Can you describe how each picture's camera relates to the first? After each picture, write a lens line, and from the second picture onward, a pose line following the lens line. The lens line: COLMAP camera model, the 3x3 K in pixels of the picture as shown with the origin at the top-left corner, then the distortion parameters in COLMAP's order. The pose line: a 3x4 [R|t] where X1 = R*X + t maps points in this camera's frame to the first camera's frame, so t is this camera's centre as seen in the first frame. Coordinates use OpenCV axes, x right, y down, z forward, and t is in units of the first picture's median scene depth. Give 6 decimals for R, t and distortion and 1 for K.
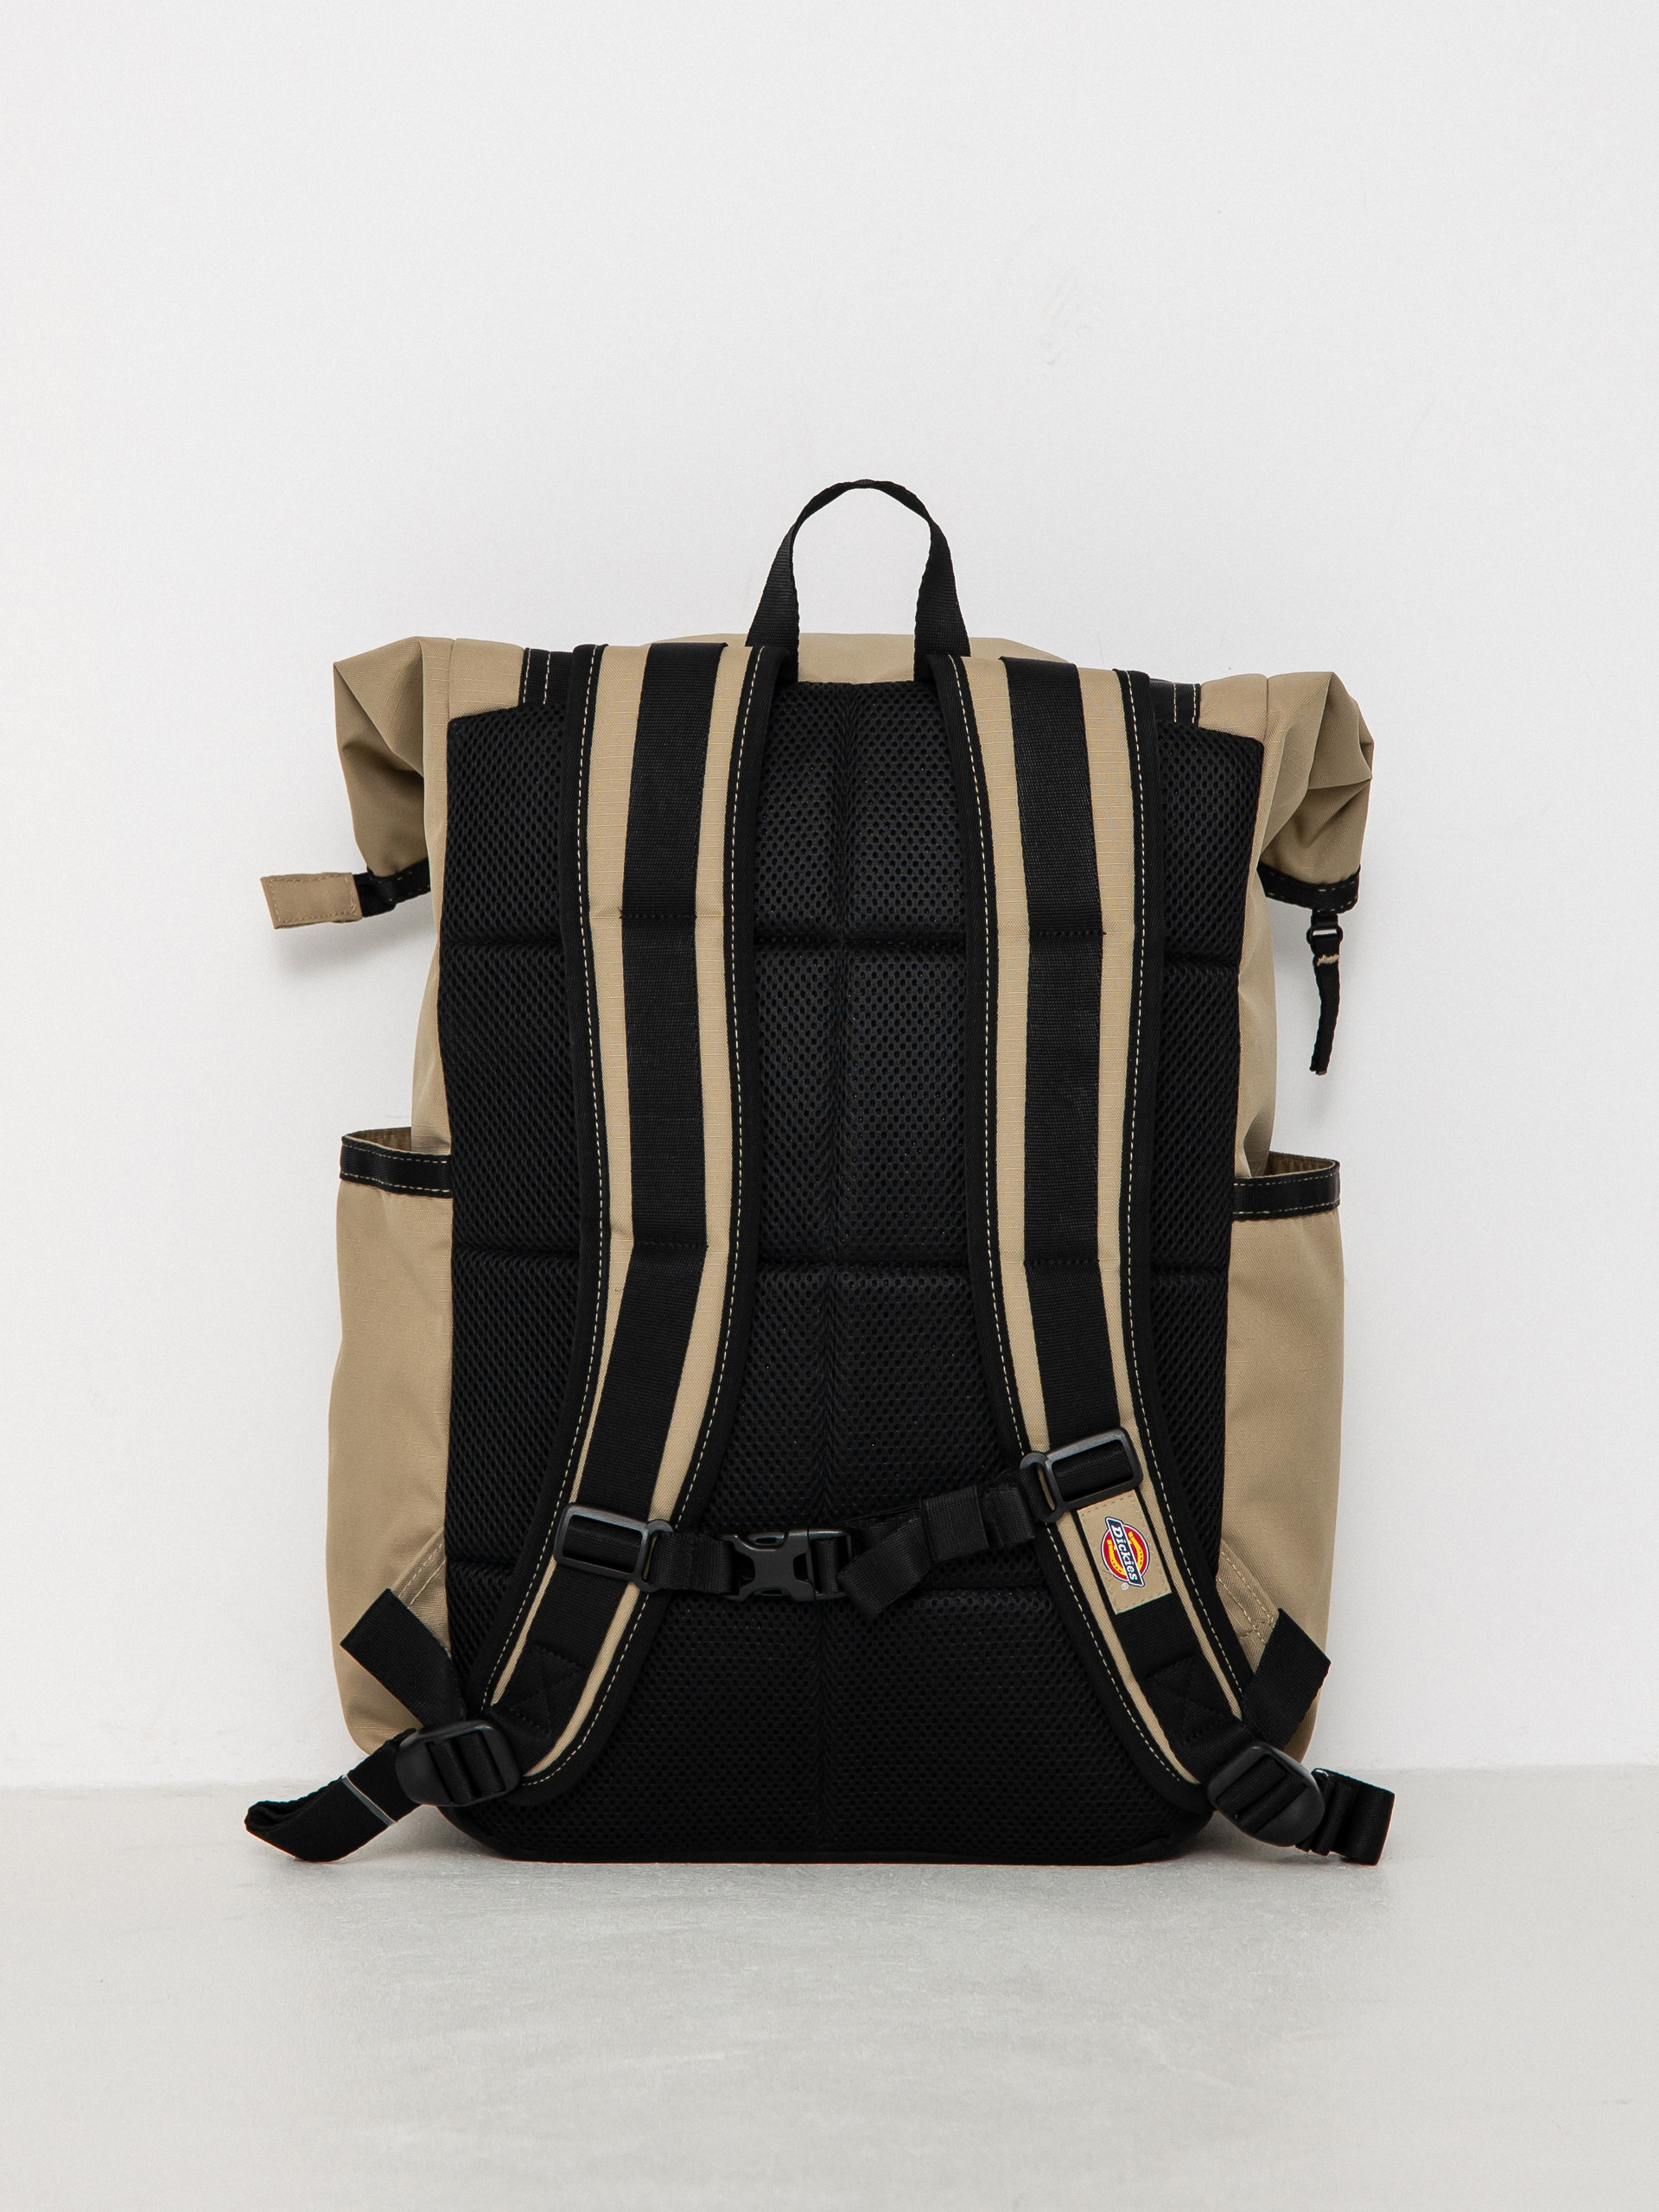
lens RADIAL K [[4259.2, 0, 829.5], [0, 4259.2, 1106.0], [0, 0, 1]] dist [0.090891, 0.005126]
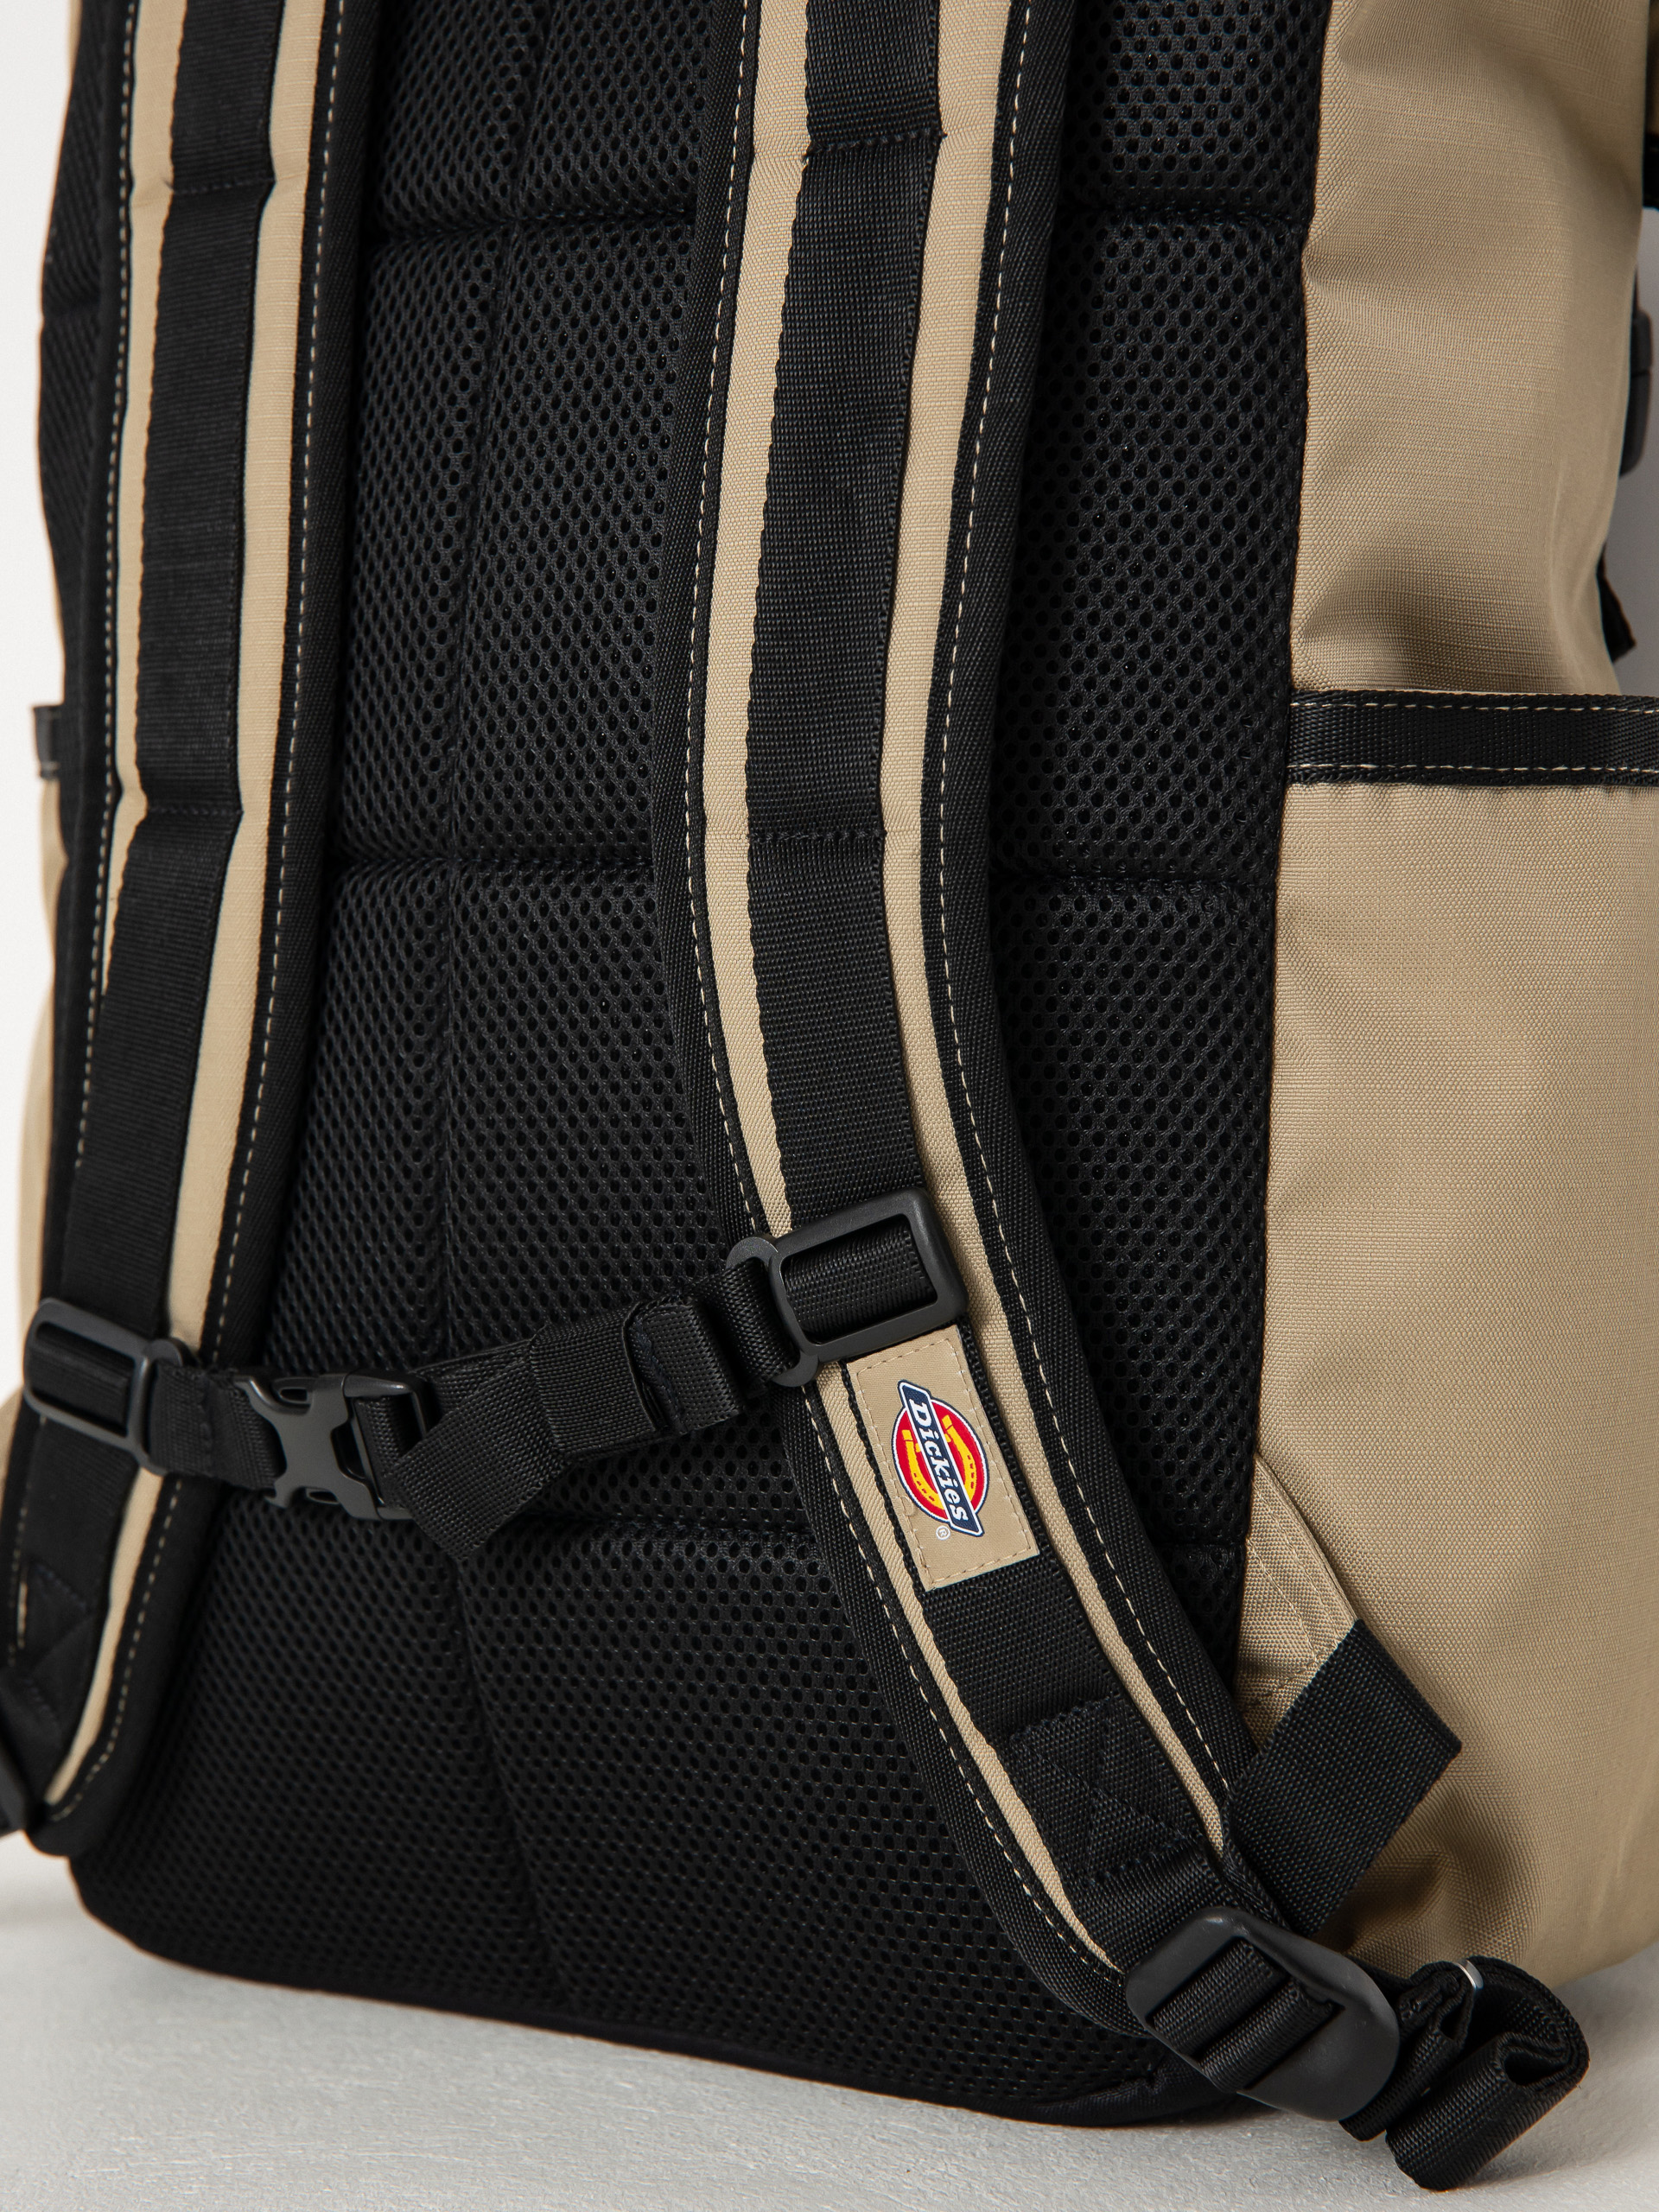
lens RADIAL K [[4259.2, 0, 829.5], [0, 4259.2, 1106.0], [0, 0, 1]] dist [0.090891, 0.005126]
pose [[0.908965, 0.030542, -0.415752, 0.251202], [-0.039222, 0.999154, -0.012352, 0.071881], [0.415023, 0.027534, 0.909394, 0.566490]]
